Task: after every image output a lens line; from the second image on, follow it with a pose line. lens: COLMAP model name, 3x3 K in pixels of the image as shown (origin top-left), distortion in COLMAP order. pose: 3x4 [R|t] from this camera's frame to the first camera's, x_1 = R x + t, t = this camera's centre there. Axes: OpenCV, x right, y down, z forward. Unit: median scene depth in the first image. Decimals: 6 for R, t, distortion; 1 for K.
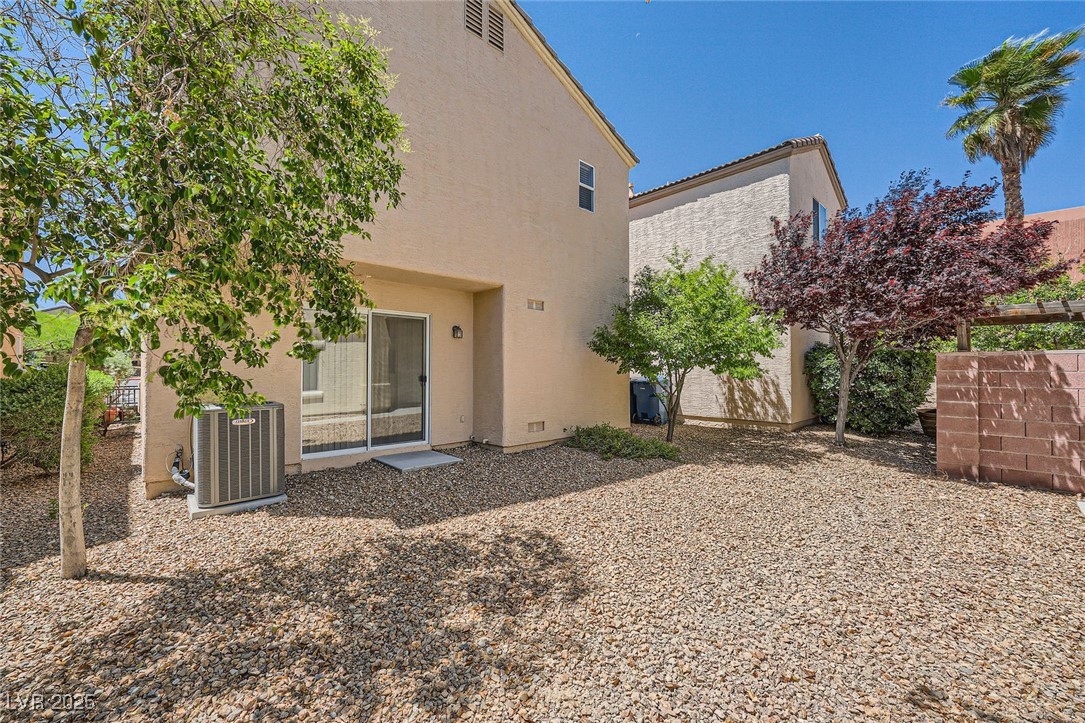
lens RADIAL K [[425.9, 0, 543.3], [0, 425.9, 364.5], [0, 0, 1]] dist [-0.003118, 0.002433]
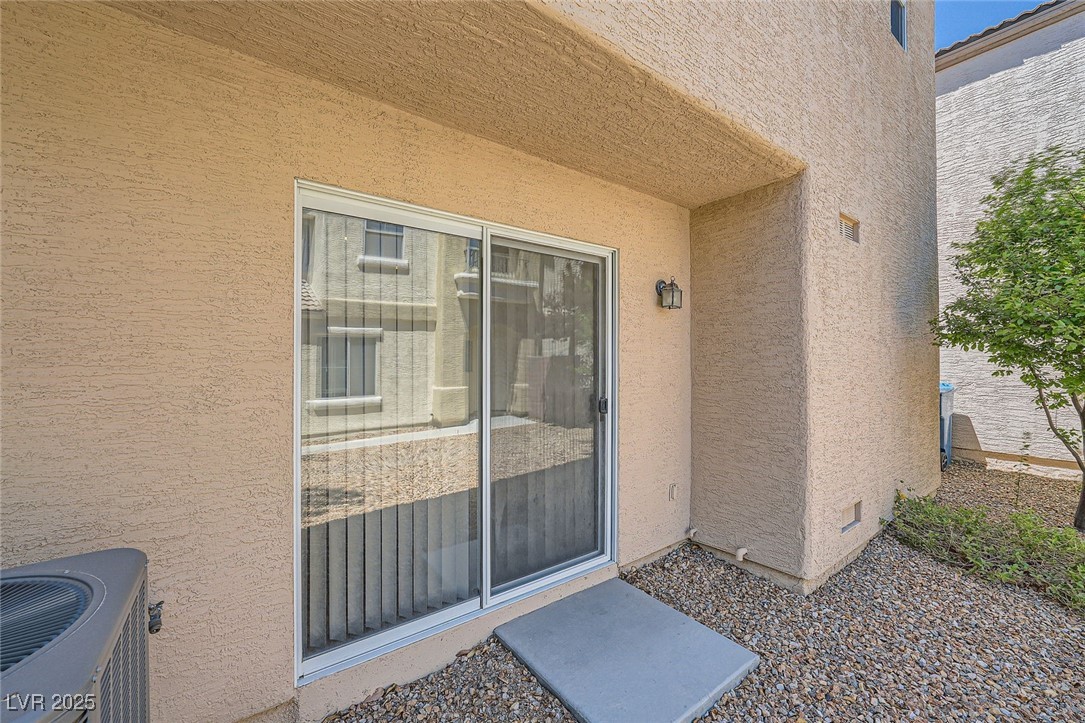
lens RADIAL K [[425.9, 0, 542.7], [0, 425.9, 359.9], [0, 0, 1]] dist [-0.003118, 0.002433]
pose [[0.992392, -0.002666, -0.123088, -0.271903], [0.003613, 0.999966, 0.007468, -0.014130], [0.123064, -0.007856, 0.992368, 0.553622]]
